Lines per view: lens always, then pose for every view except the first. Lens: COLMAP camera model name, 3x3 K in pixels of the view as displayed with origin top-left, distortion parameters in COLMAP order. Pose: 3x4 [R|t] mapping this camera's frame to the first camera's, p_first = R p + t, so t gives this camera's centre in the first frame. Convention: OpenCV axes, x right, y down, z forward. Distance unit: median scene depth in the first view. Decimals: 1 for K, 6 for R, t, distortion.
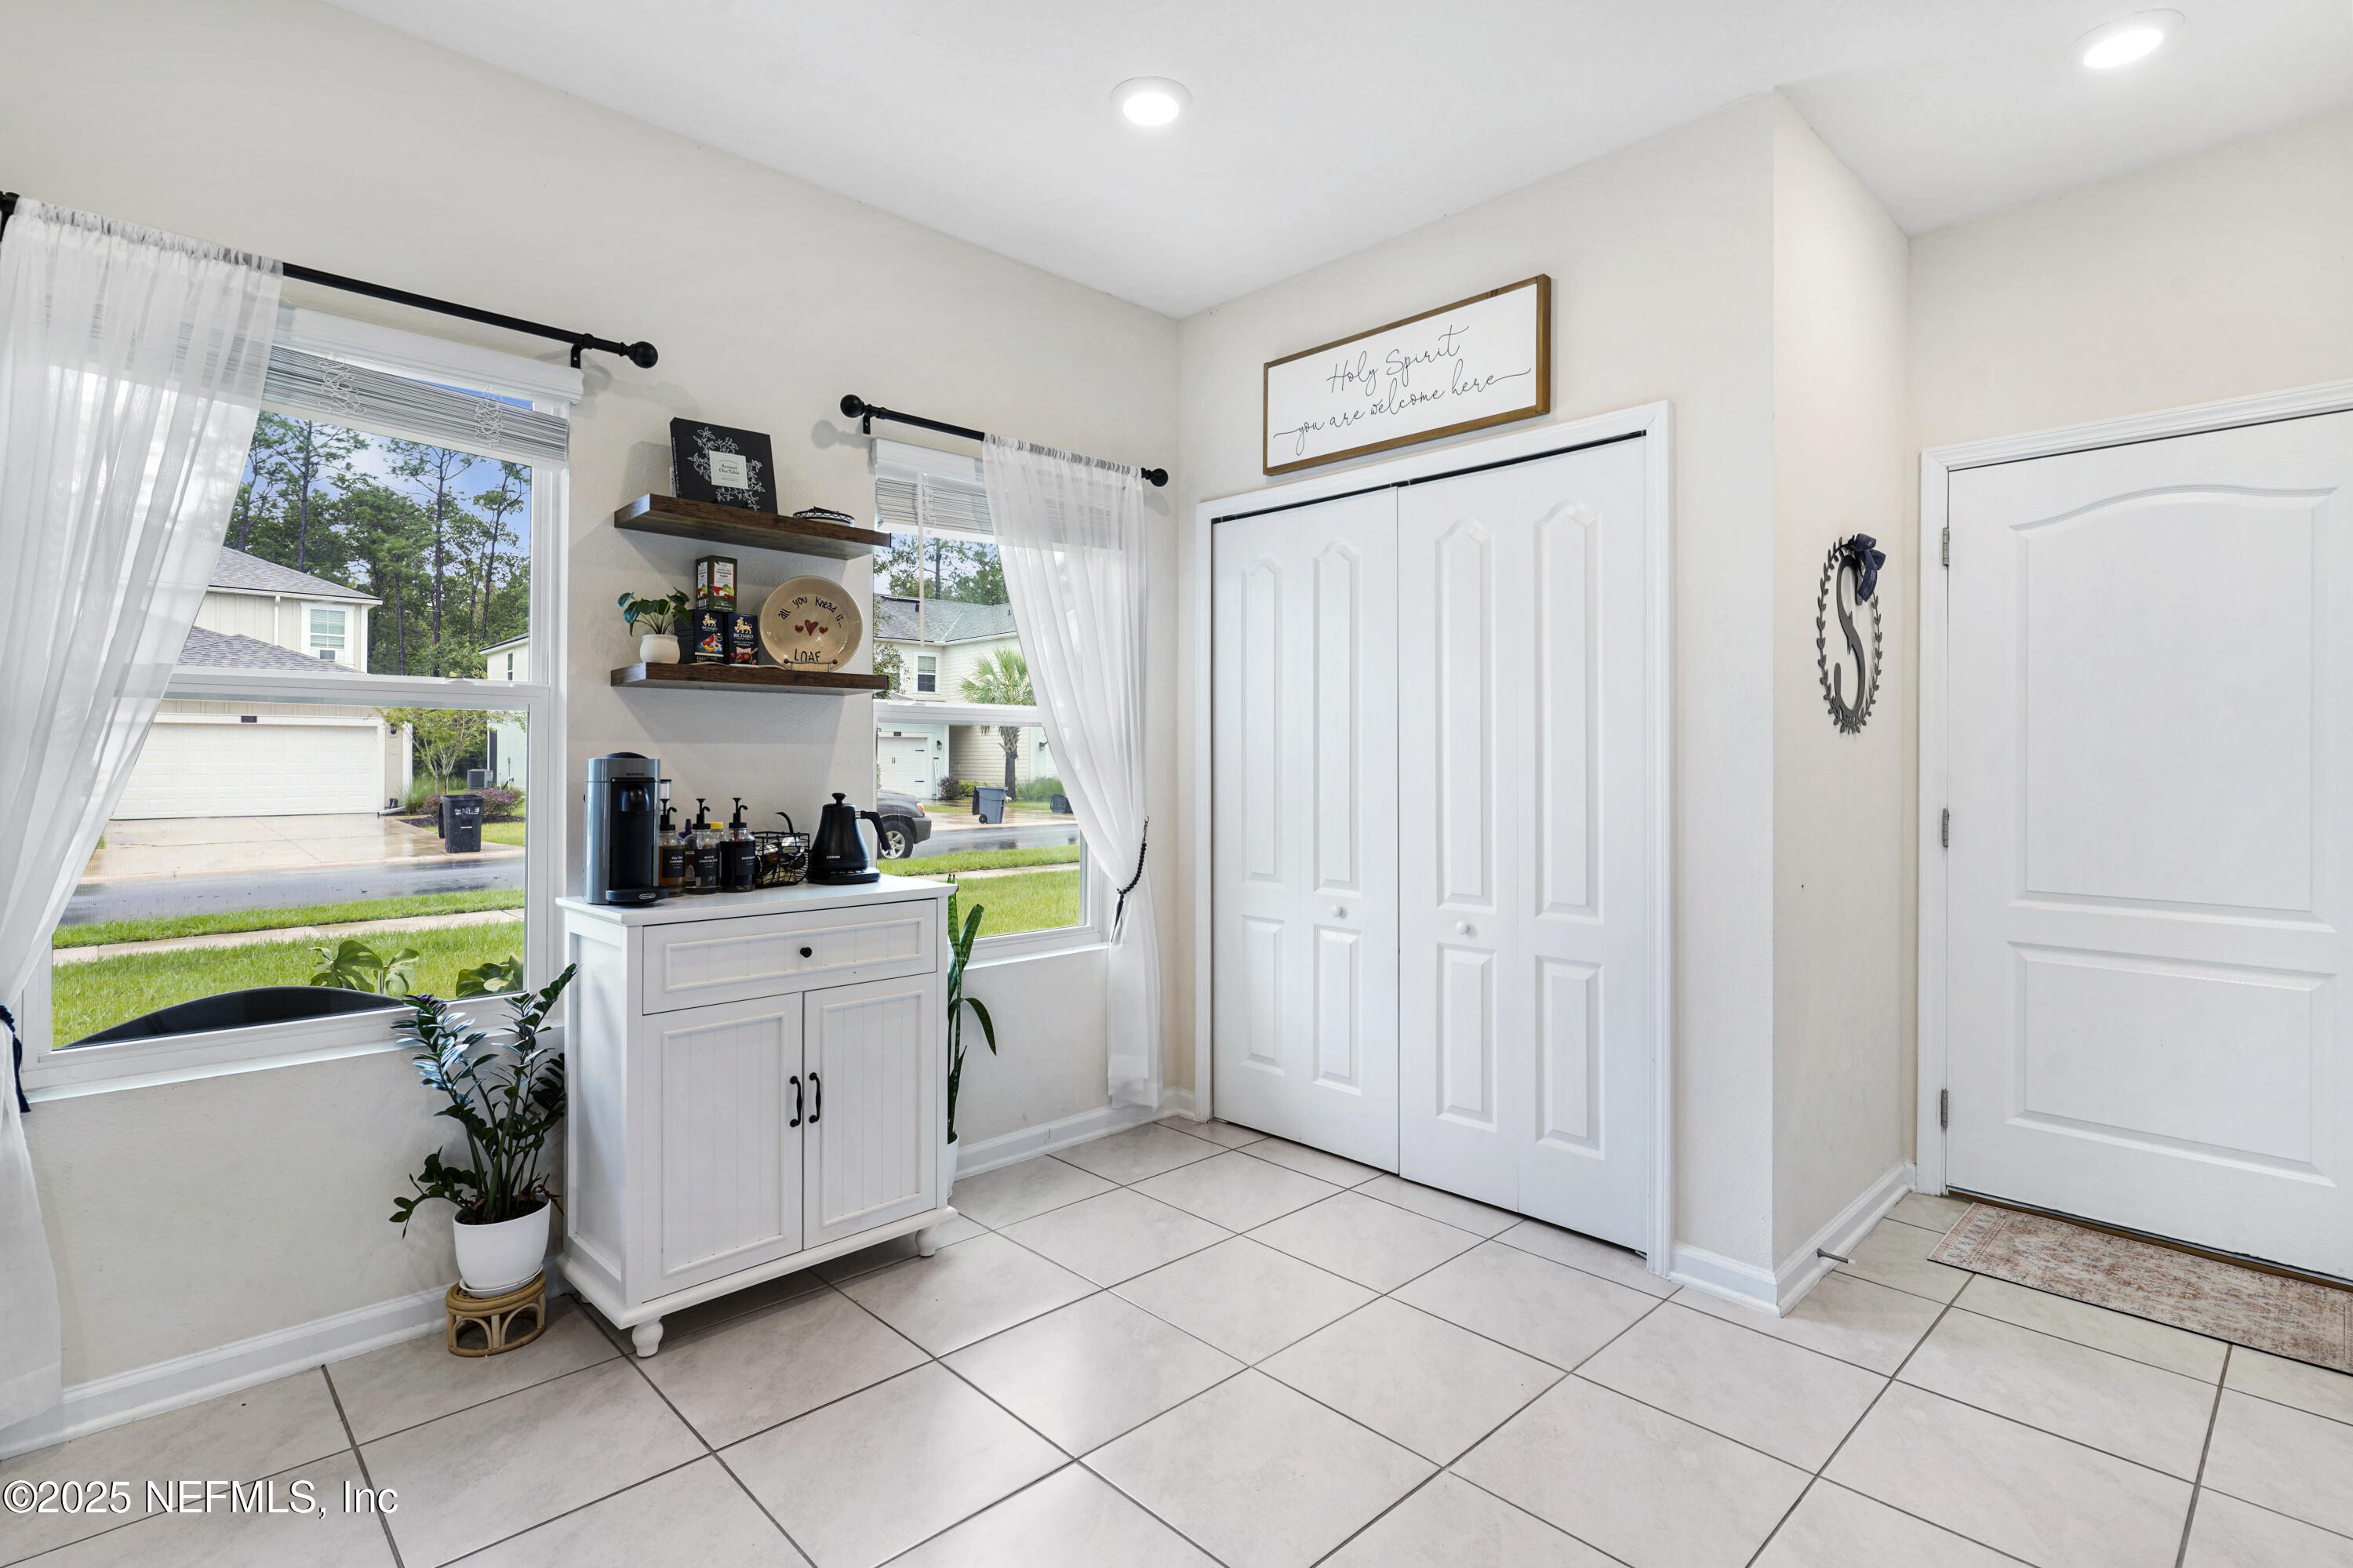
lens RADIAL K [[1145.6, 0, 1172.9], [0, 1145.6, 740.6], [0, 0, 1]] dist [-0.014289, 0.006104]
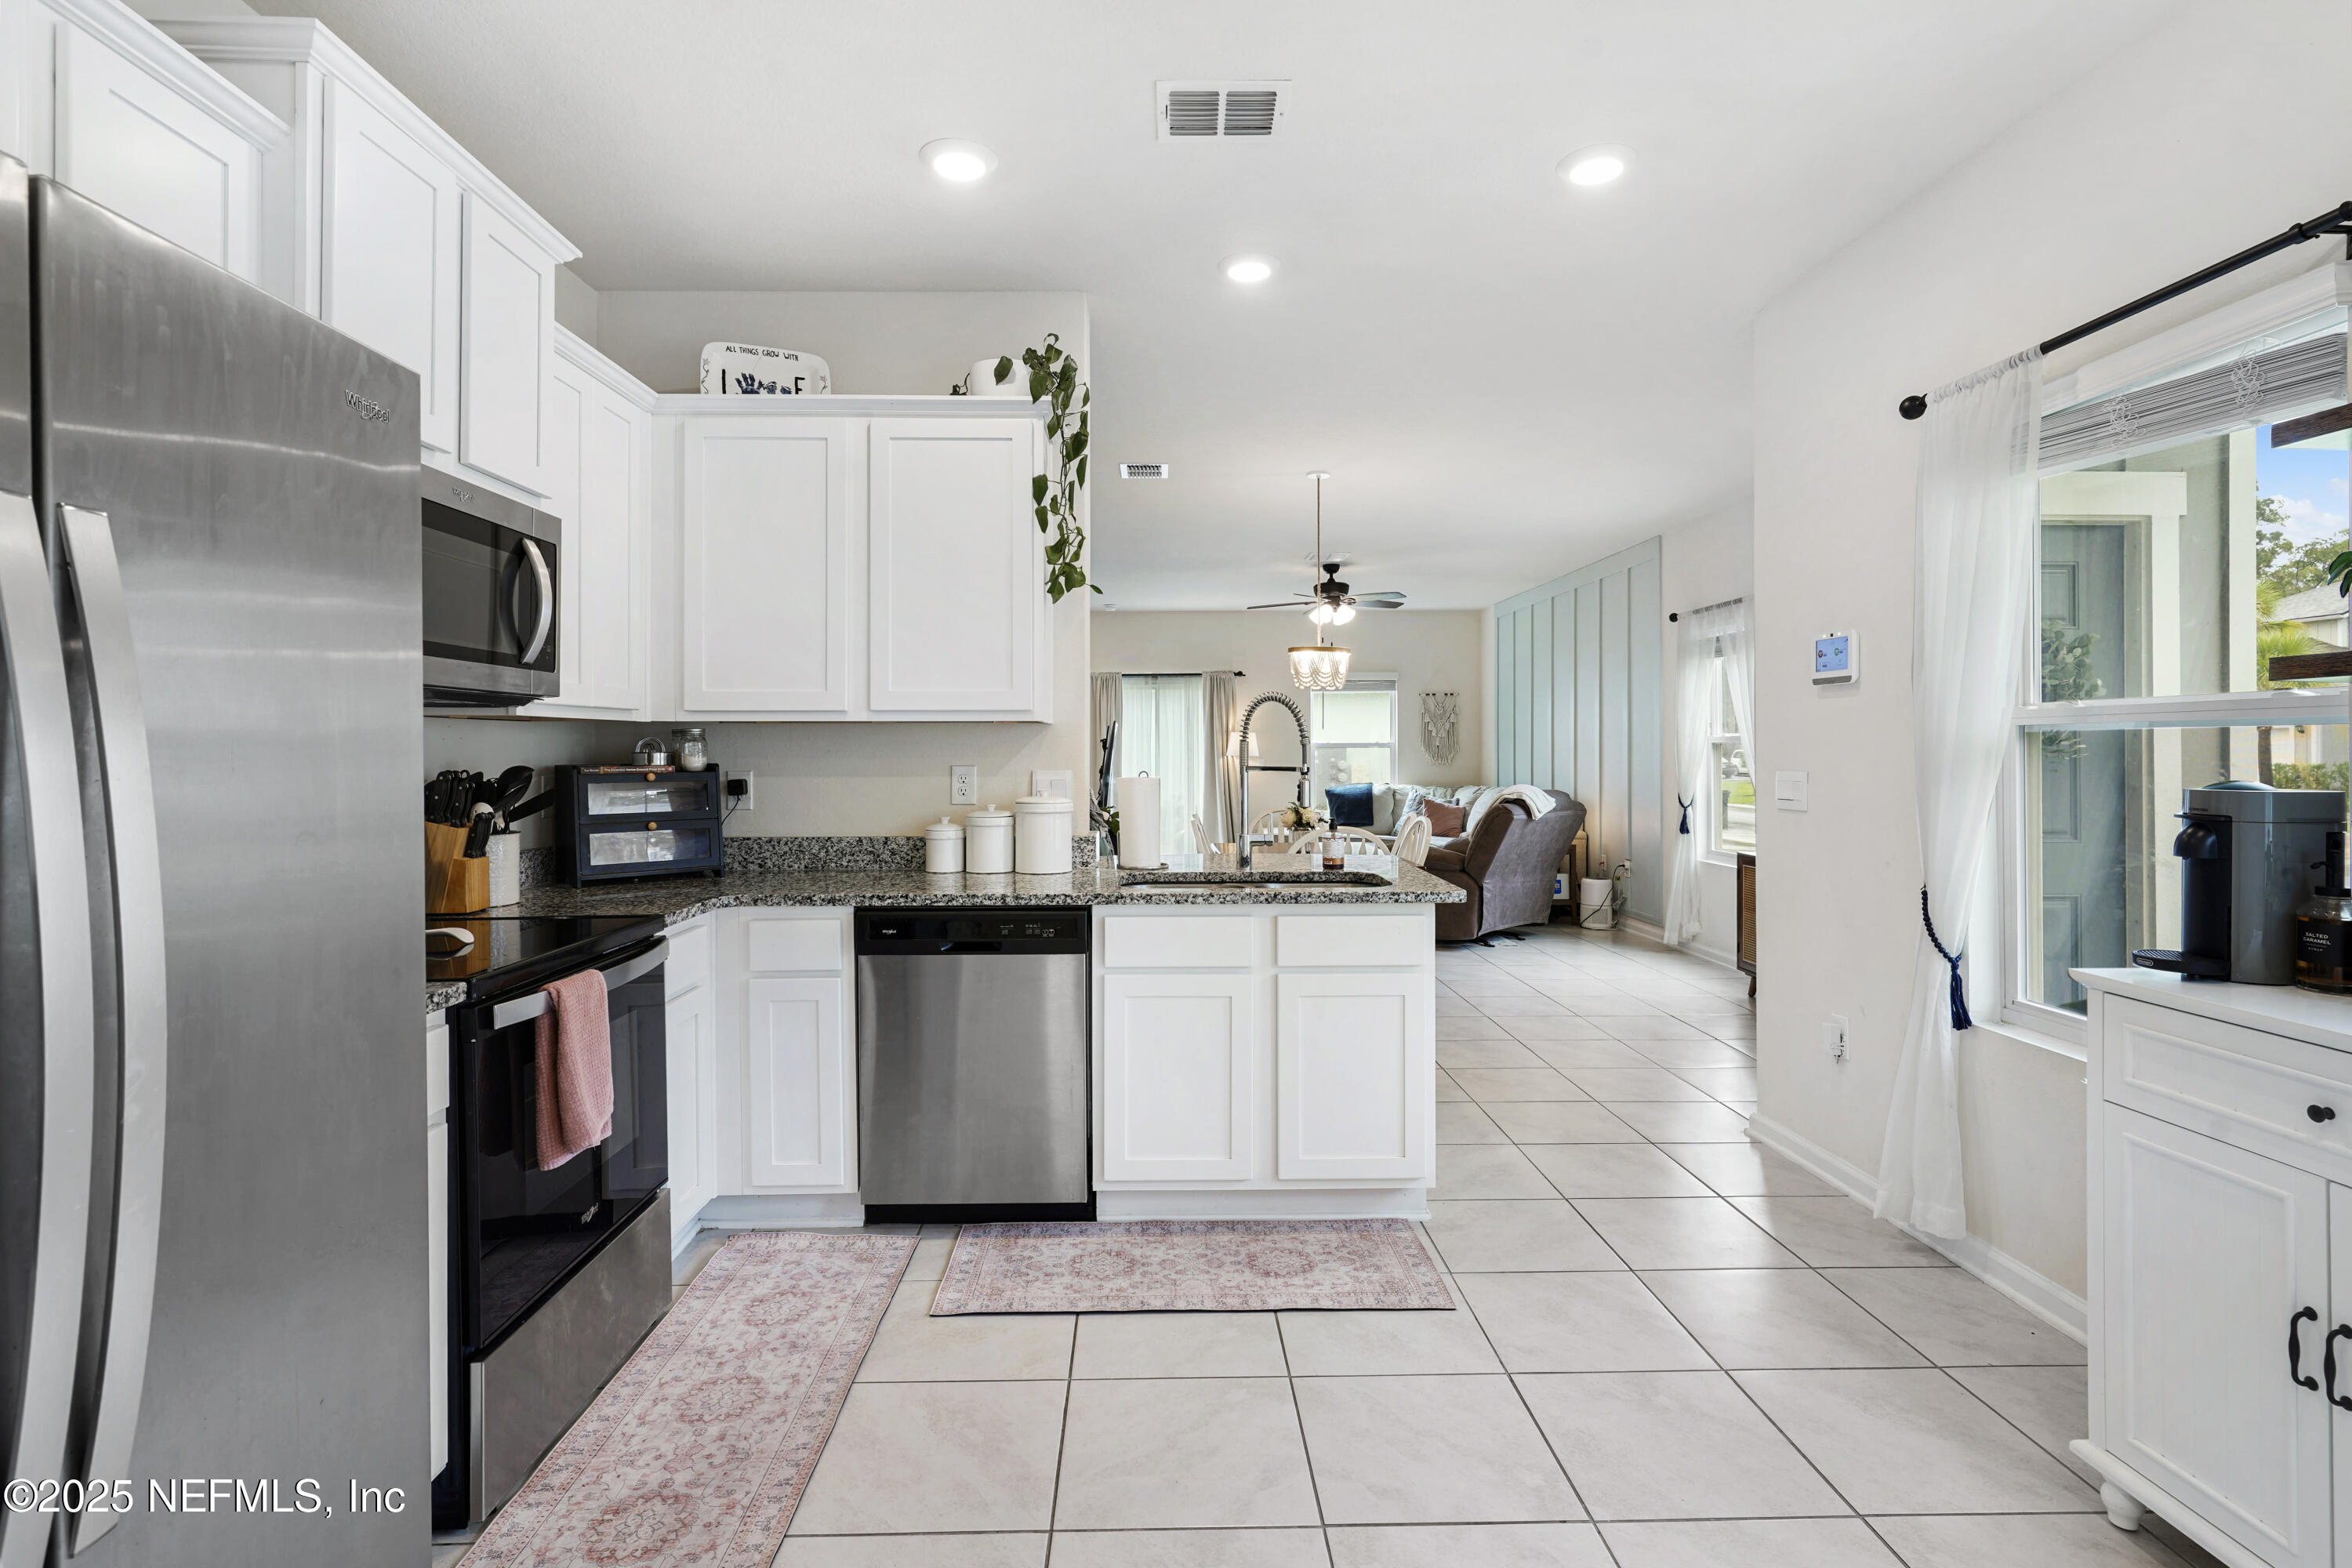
lens RADIAL K [[1145.1, 0, 1174.8], [0, 1145.1, 747.9], [0, 0, 1]] dist [-0.014289, 0.006104]
pose [[-0.676127, -0.006090, -0.736760, 0.464062], [0.010741, 0.999778, -0.018122, -0.005306], [0.736707, -0.020166, -0.675911, 0.823741]]
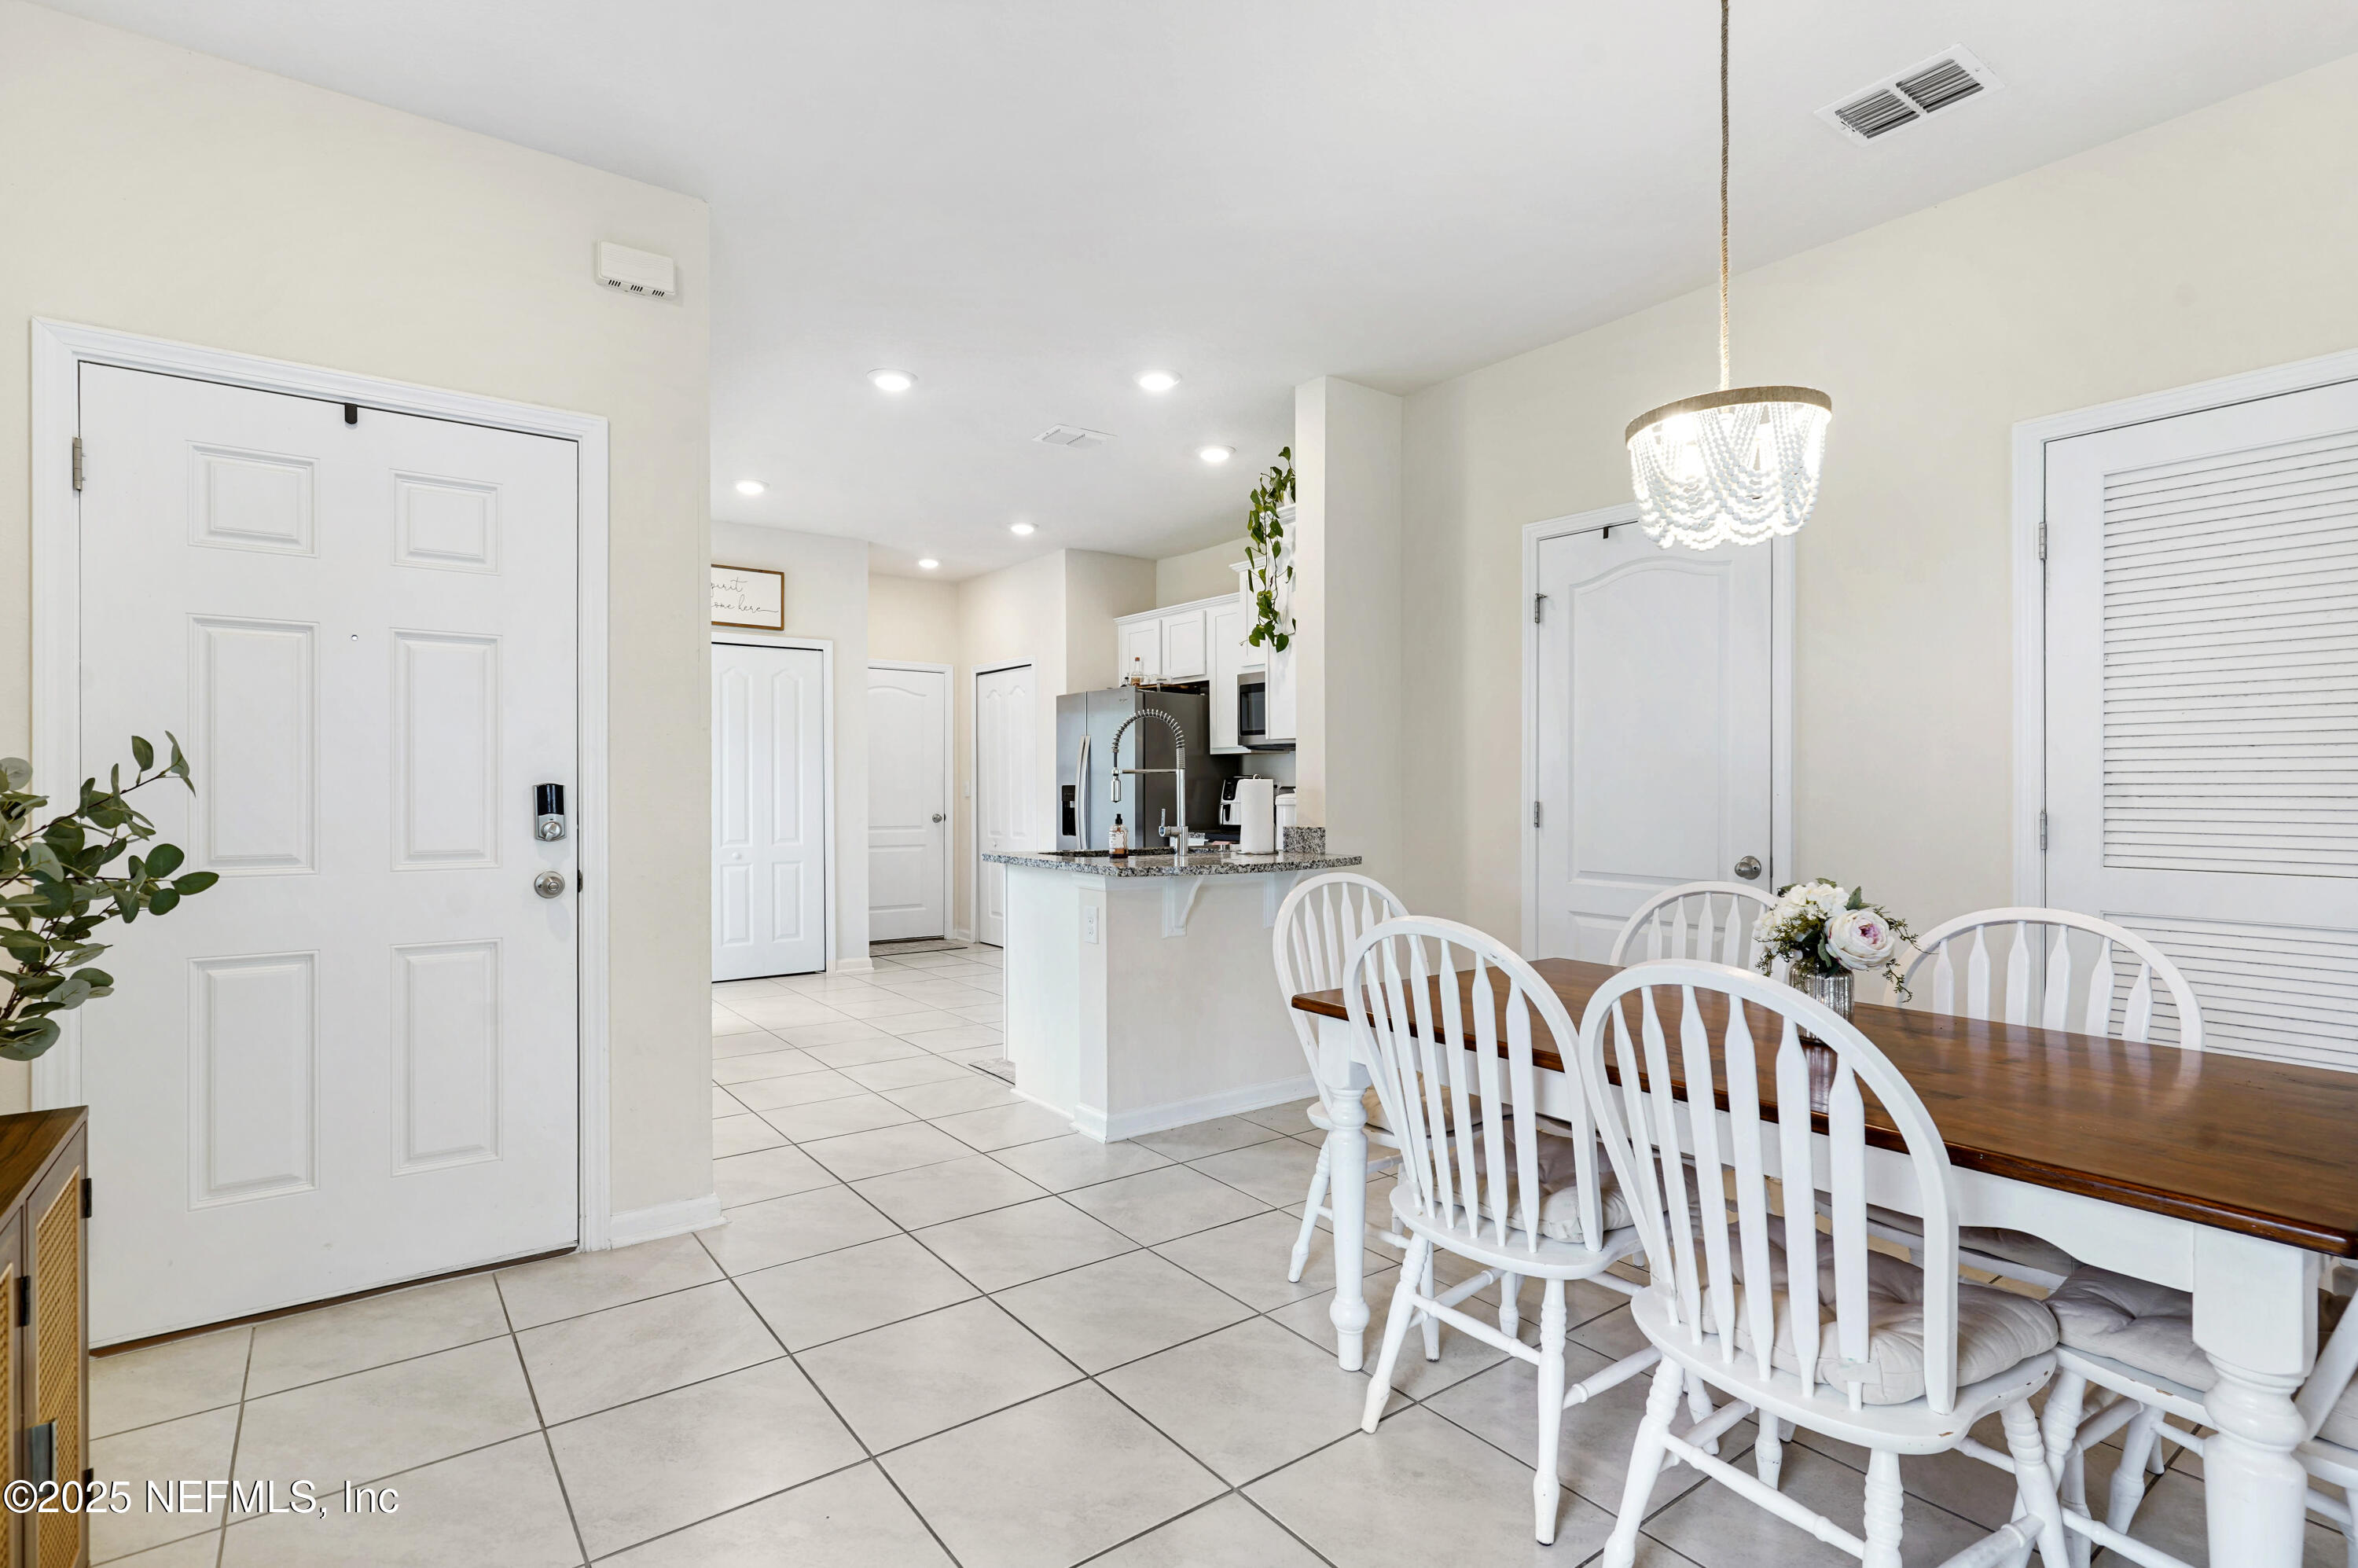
lens RADIAL K [[1148.0, 0, 1159.9], [0, 1148.0, 796.7], [0, 0, 1]] dist [-0.014289, 0.006104]
pose [[0.147037, -0.015061, 0.989016, -1.884446], [-0.016076, 0.999716, 0.017614, 0.000465], [-0.989000, -0.018489, 0.146753, -0.115742]]
